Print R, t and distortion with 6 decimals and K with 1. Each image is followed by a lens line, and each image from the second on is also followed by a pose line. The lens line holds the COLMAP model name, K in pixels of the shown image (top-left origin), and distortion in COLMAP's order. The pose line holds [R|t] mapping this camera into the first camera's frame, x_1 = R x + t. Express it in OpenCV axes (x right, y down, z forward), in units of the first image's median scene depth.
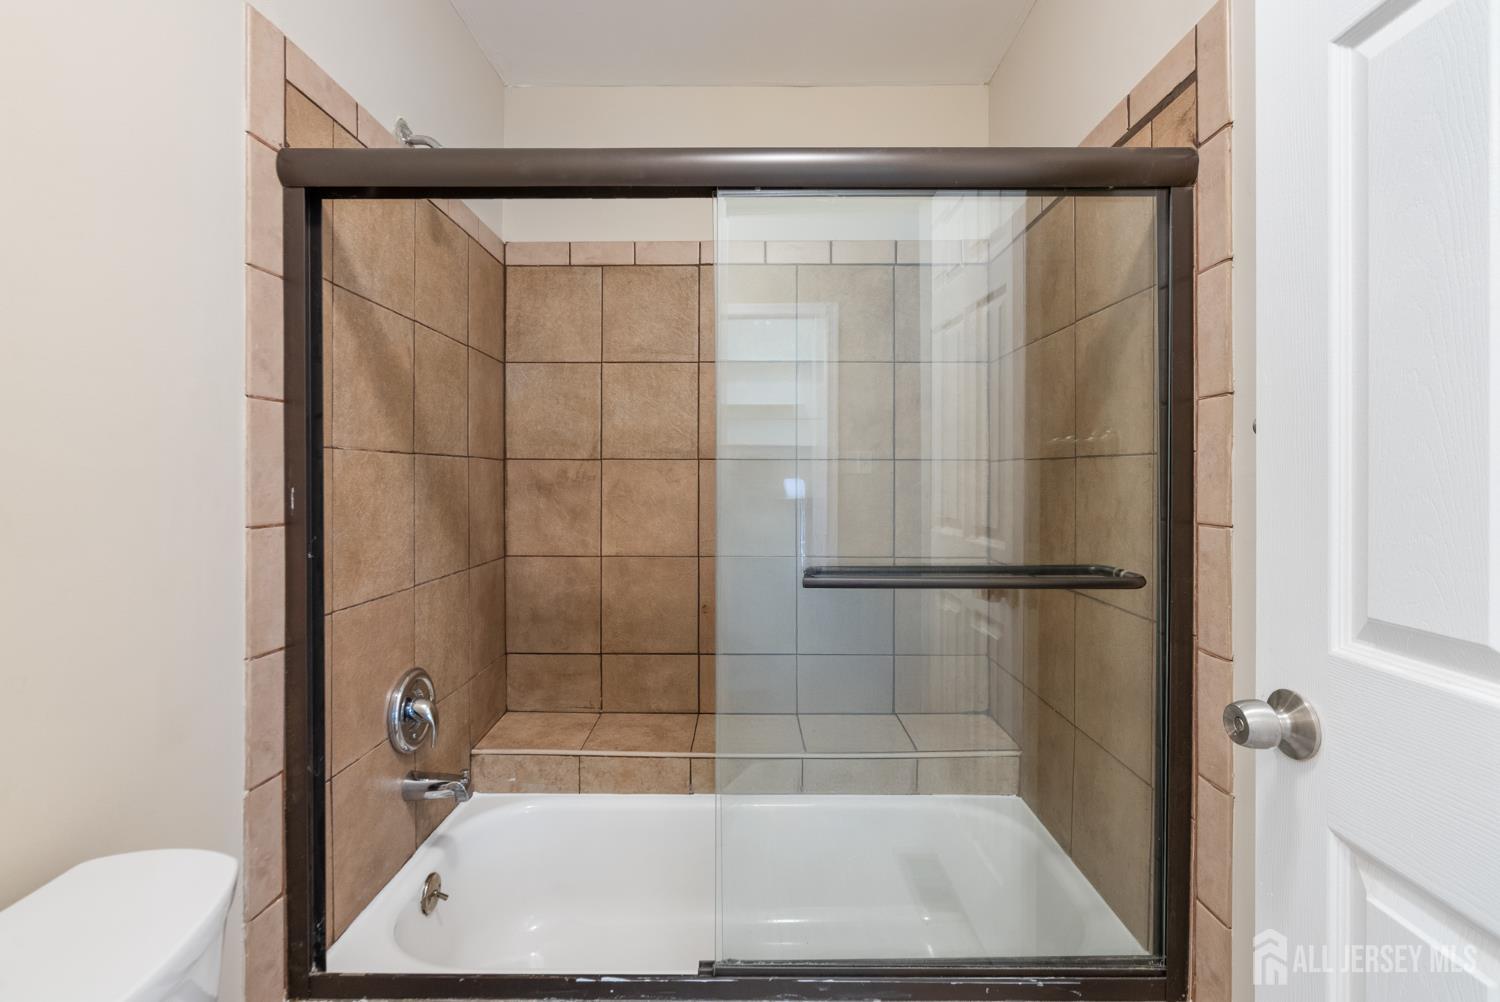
lens RADIAL K [[684.5, 0, 749.3], [0, 684.5, 483.7], [0, 0, 1]] dist [-0.003980, 0.000188]
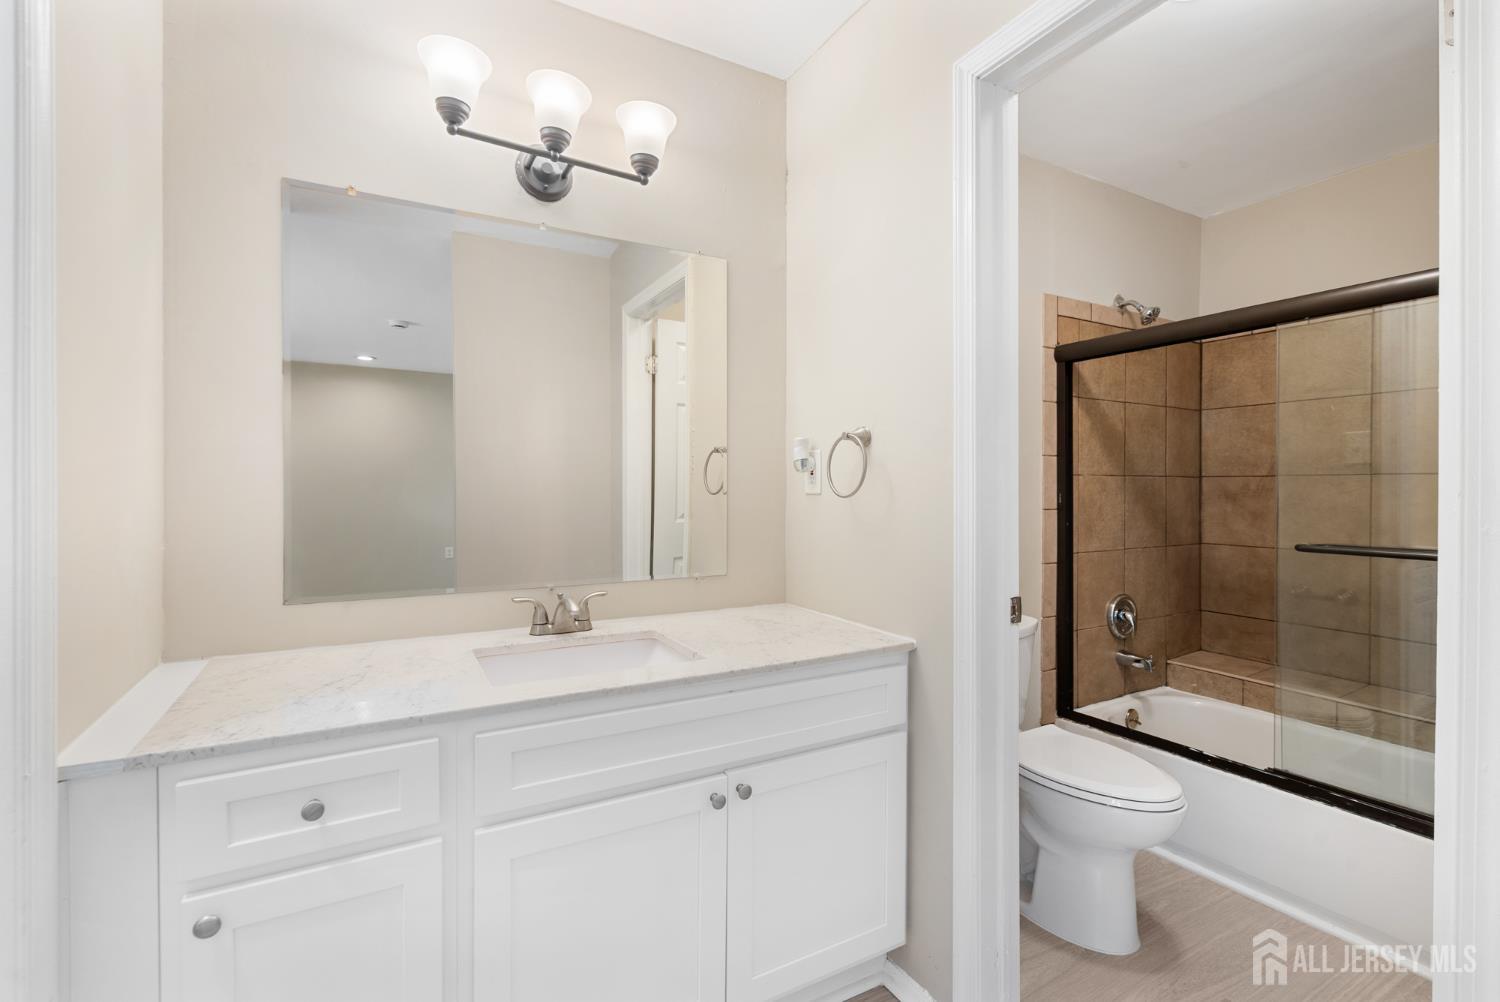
lens RADIAL K [[684.5, 0, 749.3], [0, 684.5, 483.7], [0, 0, 1]] dist [-0.003980, 0.000188]
pose [[0.497194, -0.006656, -0.867614, 0.578339], [-0.009091, 0.999876, -0.012881, 0.008992], [0.867592, 0.014292, 0.497072, -0.752287]]
